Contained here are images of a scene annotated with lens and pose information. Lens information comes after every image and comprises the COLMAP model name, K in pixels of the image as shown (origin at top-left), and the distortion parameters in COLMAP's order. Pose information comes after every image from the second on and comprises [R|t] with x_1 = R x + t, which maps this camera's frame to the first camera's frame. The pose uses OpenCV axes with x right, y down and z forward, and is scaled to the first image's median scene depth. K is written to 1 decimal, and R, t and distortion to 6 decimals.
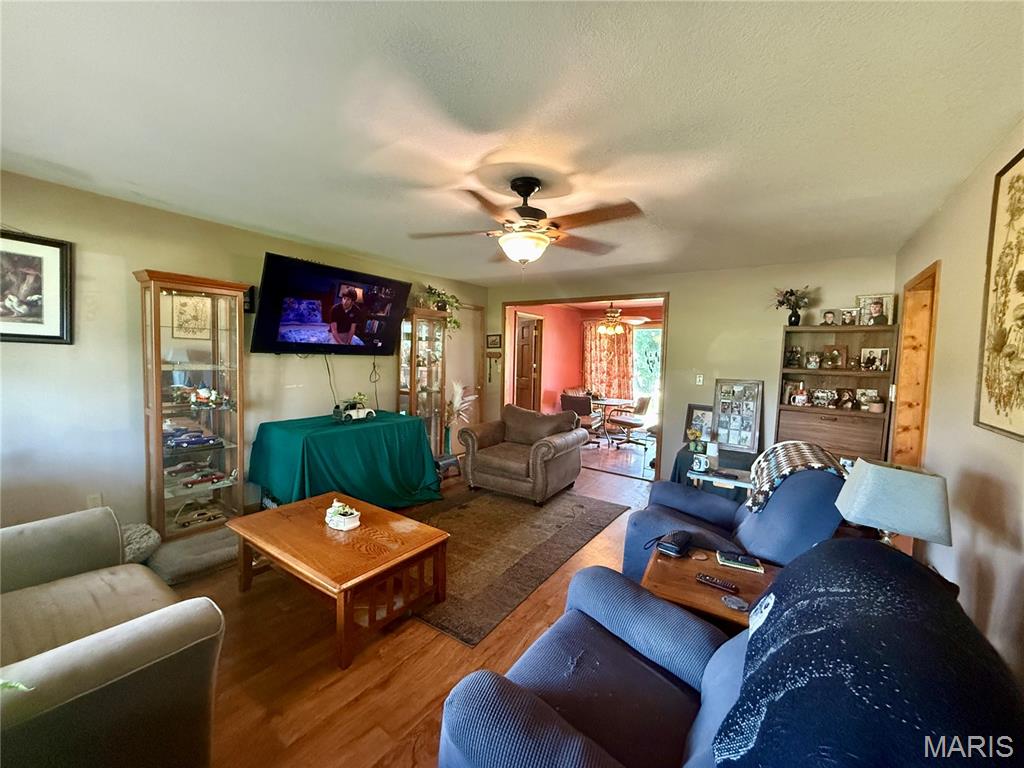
lens RADIAL K [[407.2, 0, 508.5], [0, 407.2, 384.0], [0, 0, 1]] dist [-0.002794, 0.000351]
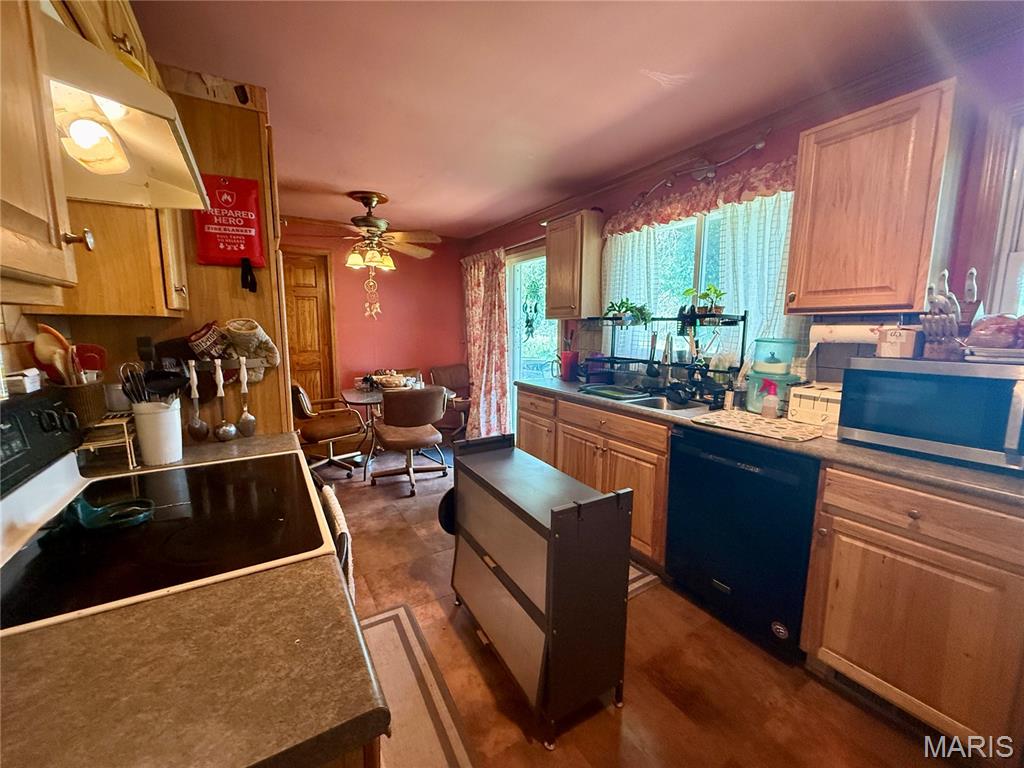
lens RADIAL K [[407.2, 0, 508.5], [0, 407.2, 384.0], [0, 0, 1]] dist [-0.002794, 0.000351]
pose [[0.915890, 0.040958, -0.399334, 0.547554], [-0.014290, 0.997477, 0.069534, -0.010621], [0.401174, -0.057979, 0.914165, 0.503315]]
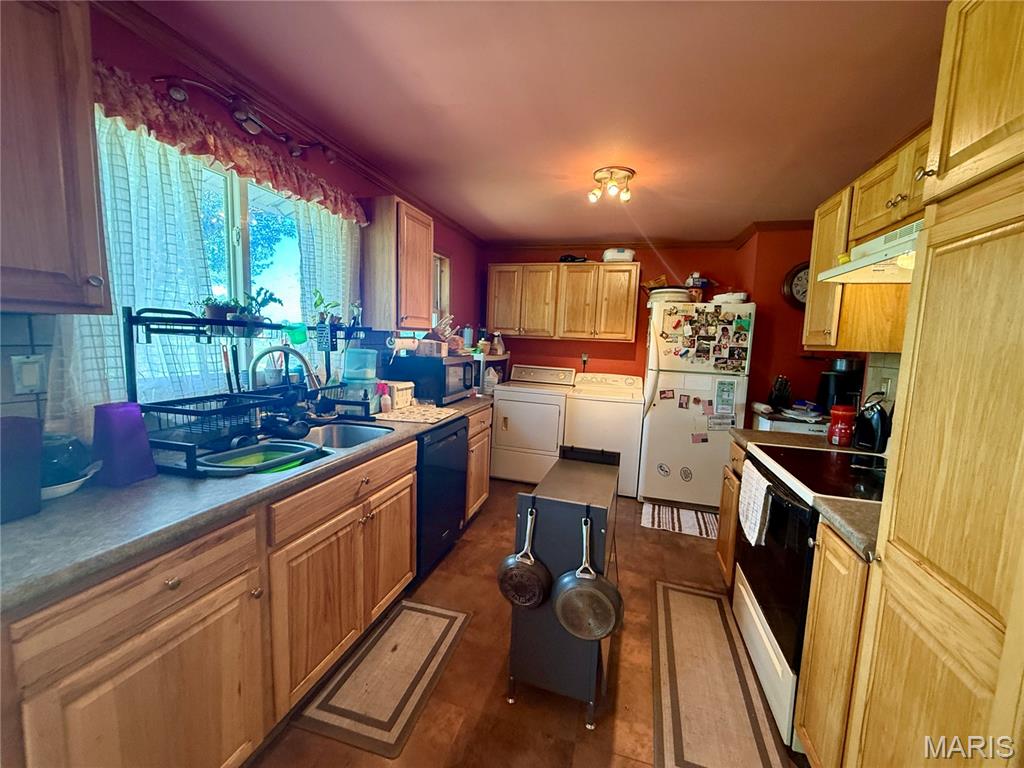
lens RADIAL K [[407.2, 0, 508.5], [0, 407.2, 384.0], [0, 0, 1]] dist [-0.002794, 0.000351]
pose [[-0.320933, -0.132662, 0.937765, 0.268973], [0.026651, 0.988484, 0.148958, -0.041311], [-0.946727, 0.072798, -0.313701, 0.811290]]
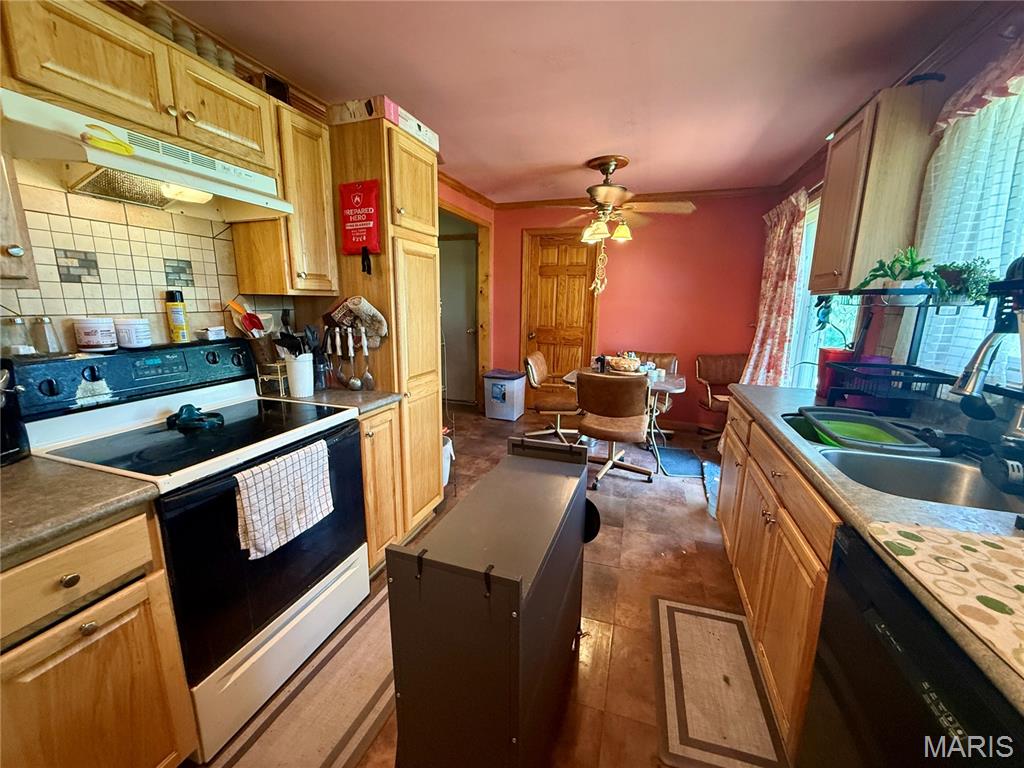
lens RADIAL K [[407.2, 0, 508.5], [0, 407.2, 384.0], [0, 0, 1]] dist [-0.002794, 0.000351]
pose [[0.290319, 0.174687, -0.940850, 0.619150], [-0.070848, 0.984422, 0.160916, -0.020703], [0.954304, 0.019940, 0.298173, 0.649788]]
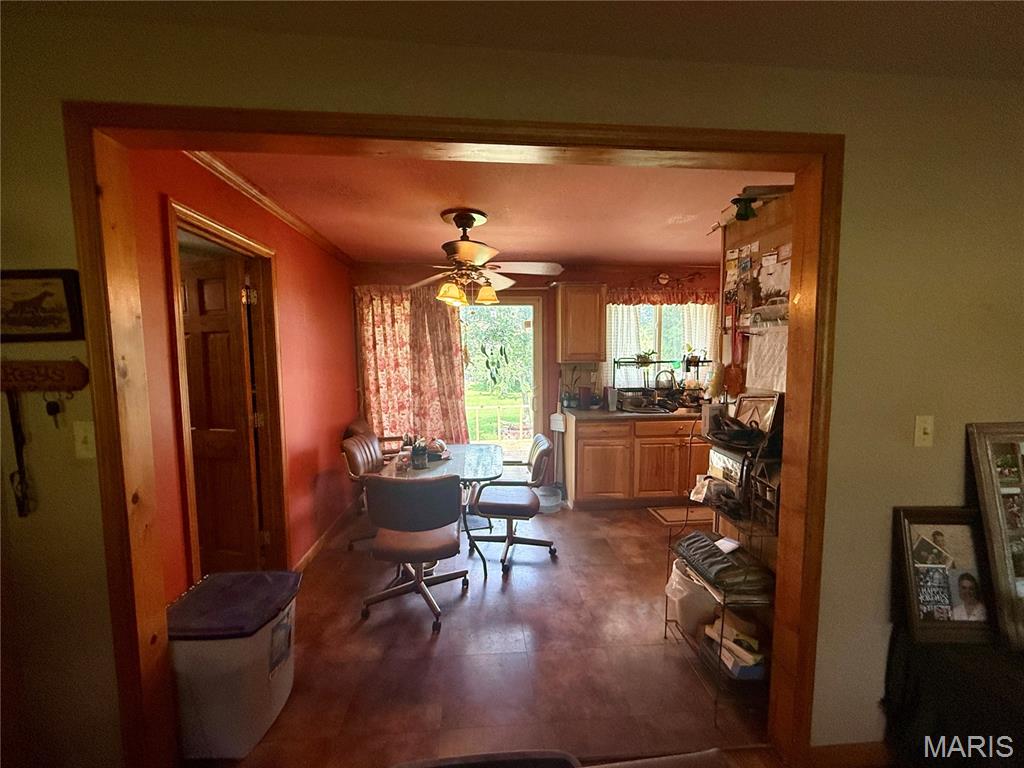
lens RADIAL K [[407.2, 0, 508.5], [0, 407.2, 384.0], [0, 0, 1]] dist [-0.002794, 0.000351]
pose [[0.768452, -0.075420, 0.635447, 0.010905], [0.066852, 0.997058, 0.037494, -0.047552], [-0.636405, 0.013669, 0.771234, 0.566294]]
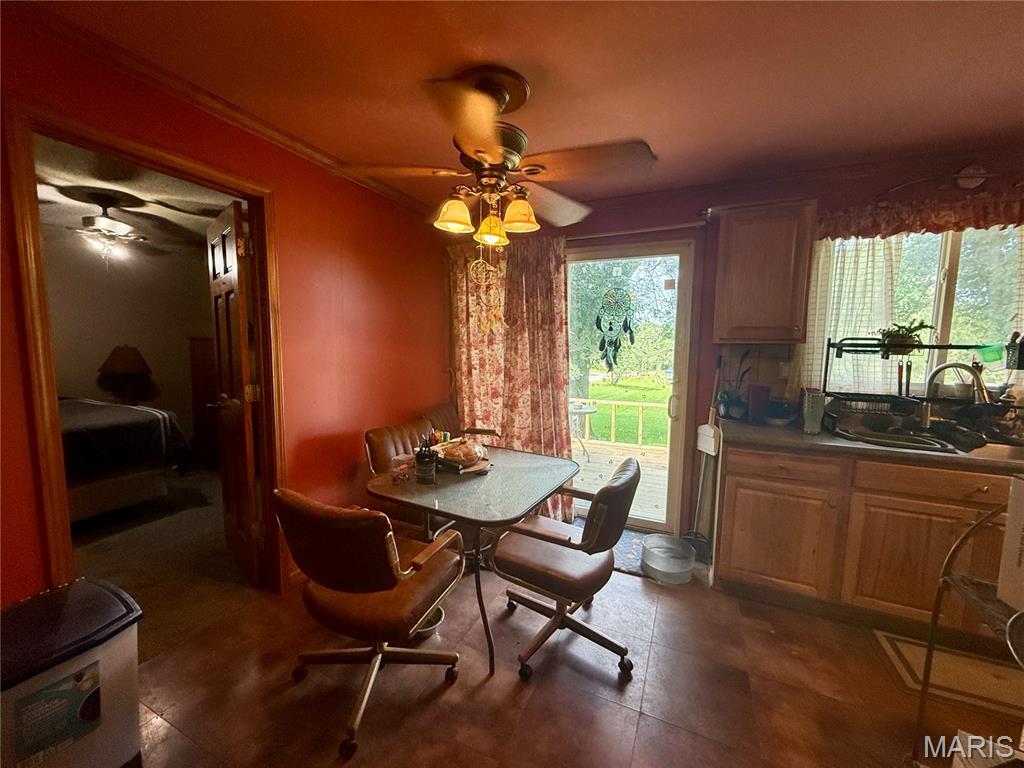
lens RADIAL K [[407.2, 0, 508.5], [0, 407.2, 384.0], [0, 0, 1]] dist [-0.002794, 0.000351]
pose [[0.984269, -0.025569, 0.174817, 0.185951], [0.019032, 0.999059, 0.038971, -0.033692], [-0.175649, -0.035031, 0.983829, 0.642244]]
